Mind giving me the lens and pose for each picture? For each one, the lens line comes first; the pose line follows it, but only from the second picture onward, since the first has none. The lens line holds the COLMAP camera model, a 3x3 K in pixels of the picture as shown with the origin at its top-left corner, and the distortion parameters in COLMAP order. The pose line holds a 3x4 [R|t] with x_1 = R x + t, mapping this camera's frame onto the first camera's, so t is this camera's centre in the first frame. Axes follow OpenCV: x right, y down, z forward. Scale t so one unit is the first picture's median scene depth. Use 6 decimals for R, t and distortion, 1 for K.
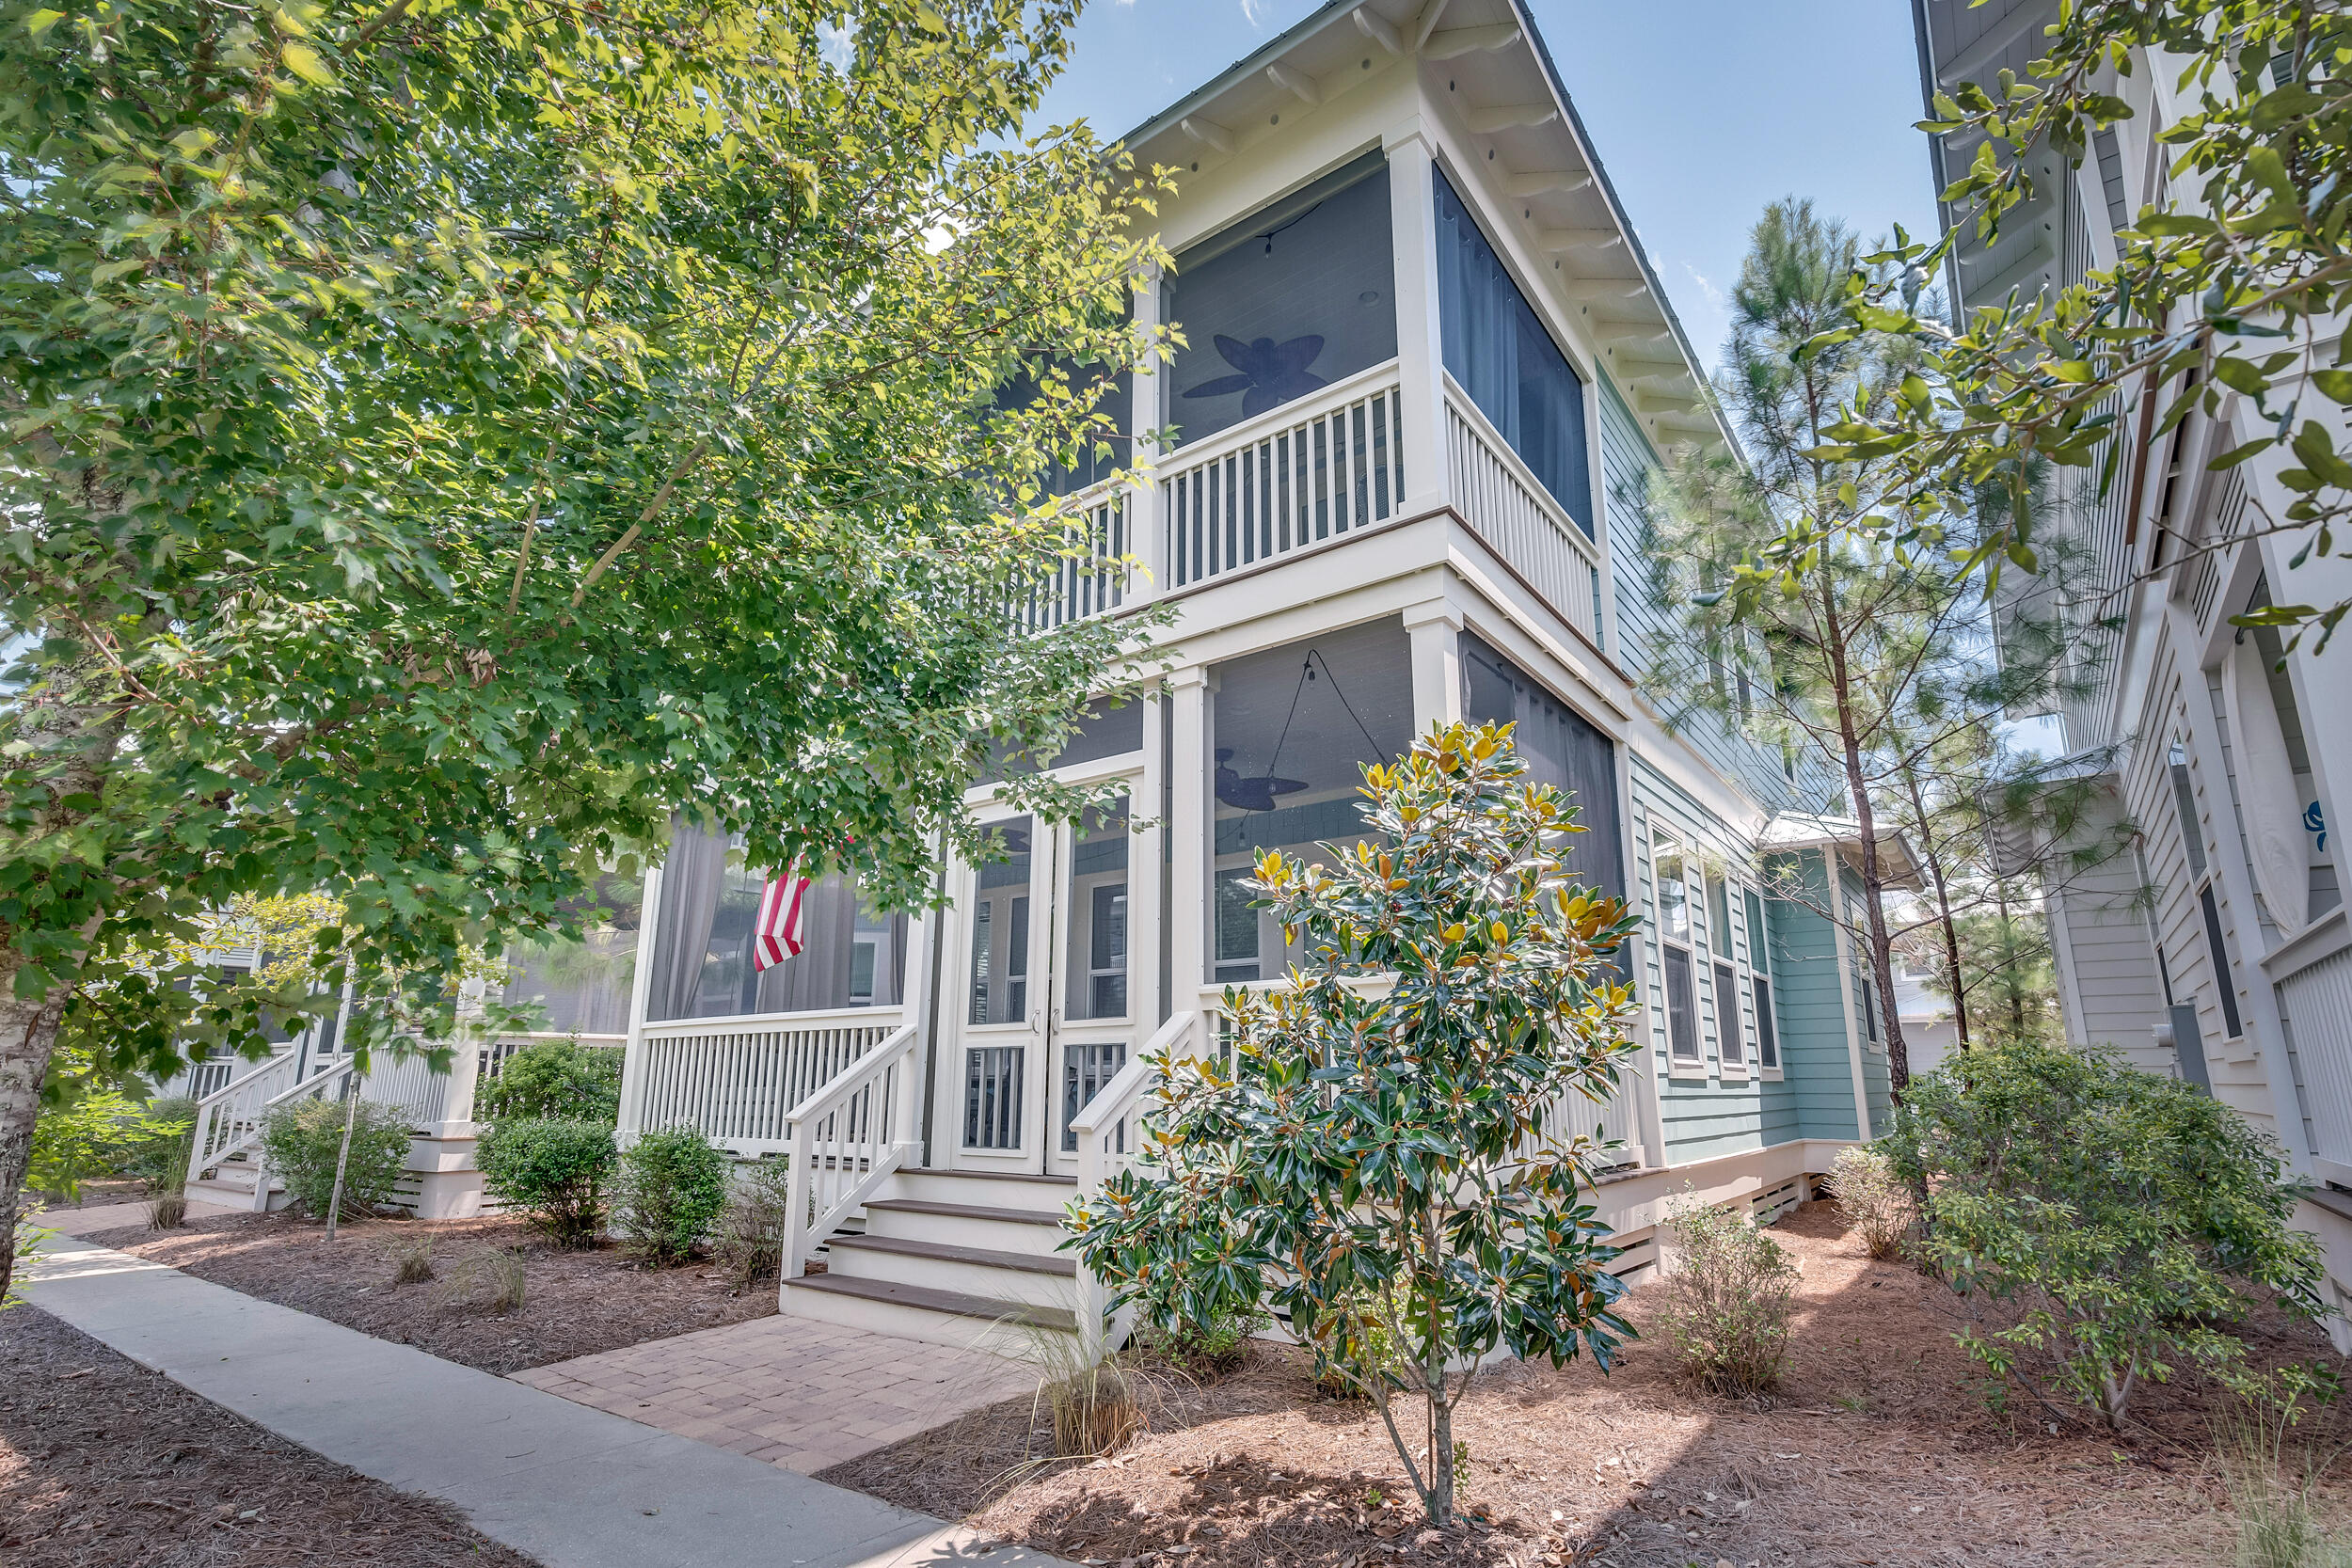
lens RADIAL K [[1044.3, 0, 1184.2], [0, 1044.3, 858.7], [0, 0, 1]] dist [-0.001639, -0.000341]
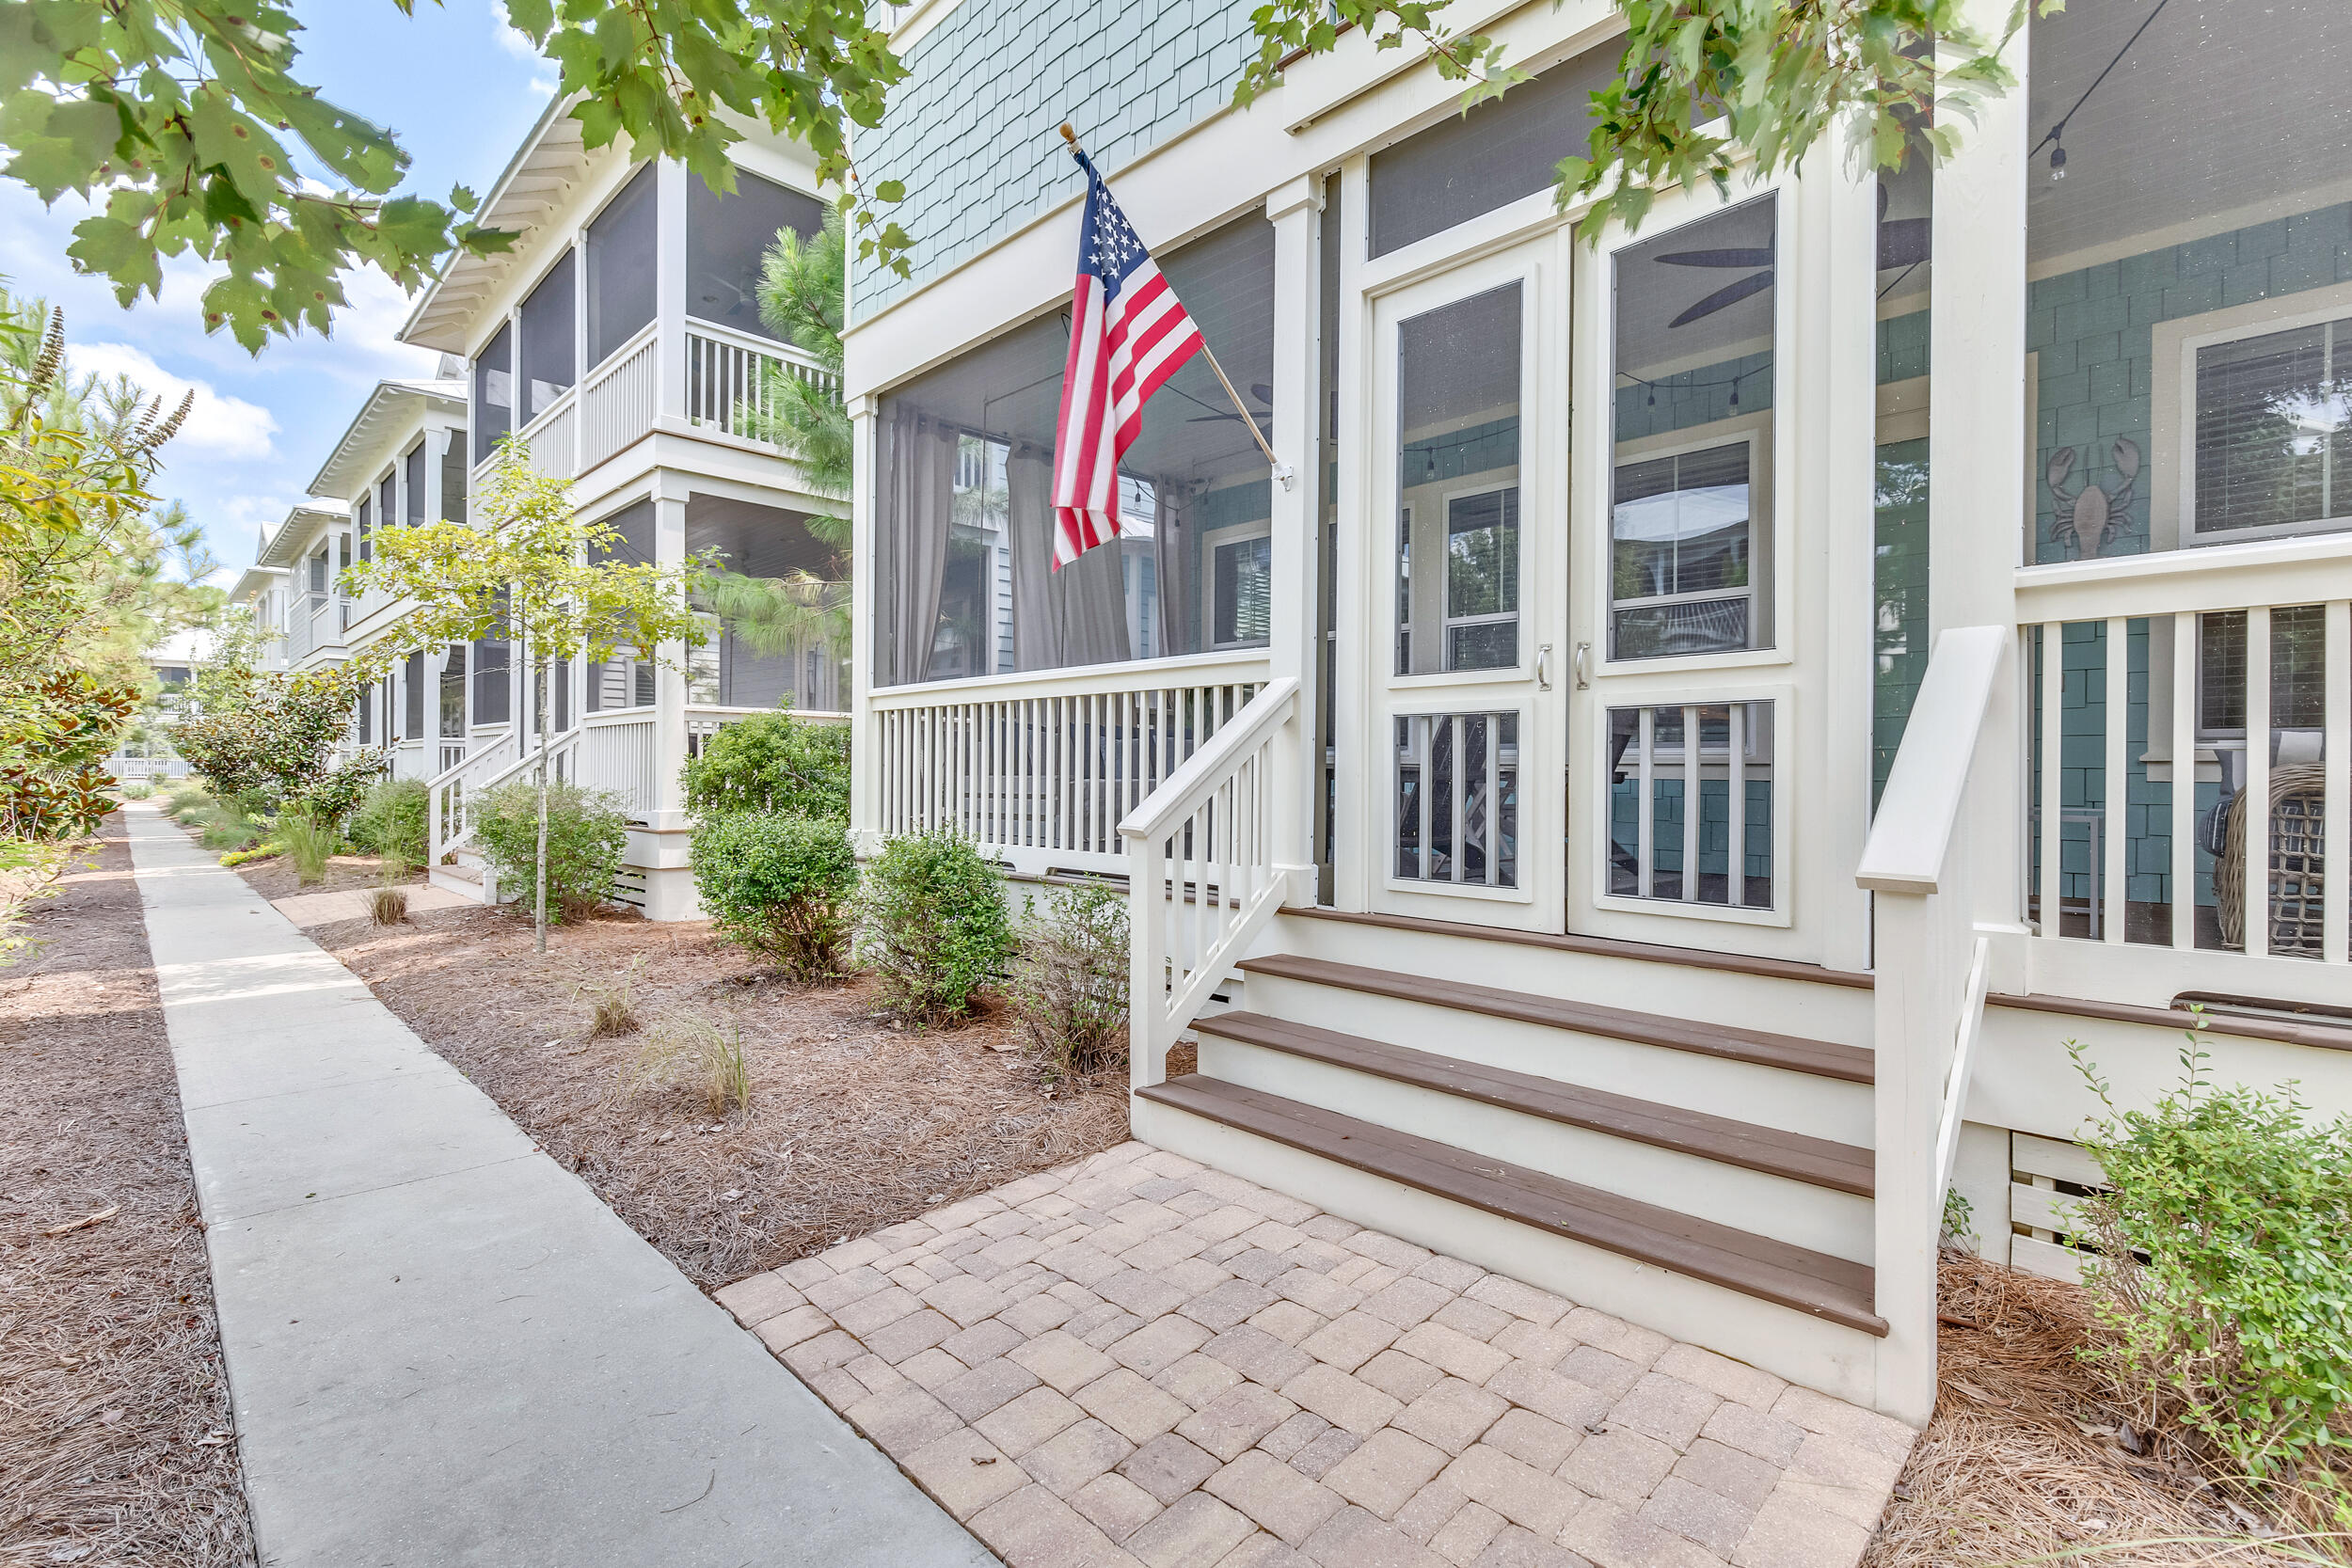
lens RADIAL K [[1050.7, 0, 1176.0], [0, 1050.7, 784.0], [0, 0, 1]] dist [0.000624, -0.000076]
pose [[0.984064, 0.011038, -0.177470, -0.218558], [0.028697, 0.975129, 0.219774, 0.083521], [0.175482, -0.221365, 0.959273, 0.392525]]
